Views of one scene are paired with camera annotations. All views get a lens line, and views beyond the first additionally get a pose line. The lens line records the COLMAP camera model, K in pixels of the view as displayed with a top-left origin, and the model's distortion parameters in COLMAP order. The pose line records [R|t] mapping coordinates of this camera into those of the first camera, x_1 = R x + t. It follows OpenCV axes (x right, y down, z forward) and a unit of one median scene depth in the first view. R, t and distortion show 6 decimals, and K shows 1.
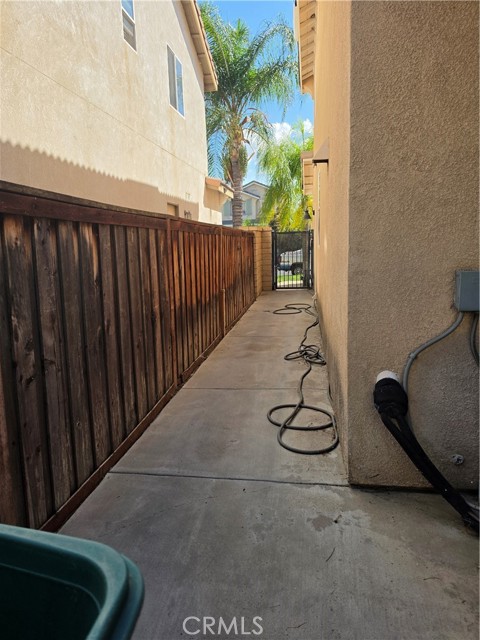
lens RADIAL K [[462.5, 0, 238.6], [0, 462.5, 309.6], [0, 0, 1]] dist [0.076008, -0.106923]
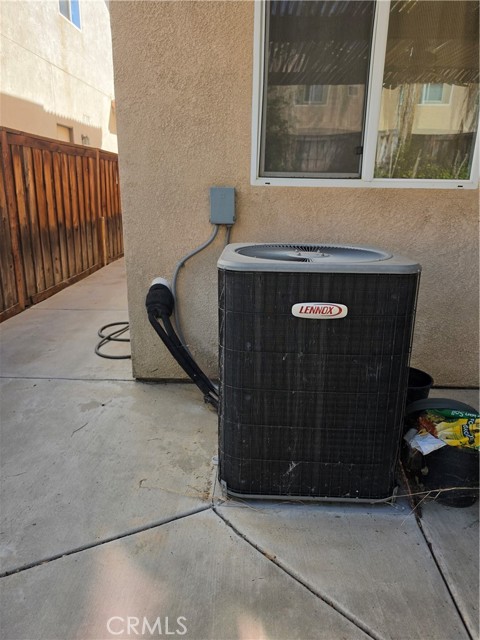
lens RADIAL K [[462.5, 0, 238.6], [0, 462.5, 309.6], [0, 0, 1]] dist [0.076008, -0.106923]
pose [[0.986286, 0.011977, 0.164613, 0.165812], [-0.032789, 0.991702, 0.124302, 0.032517], [-0.161758, -0.127995, 0.978495, -0.068566]]
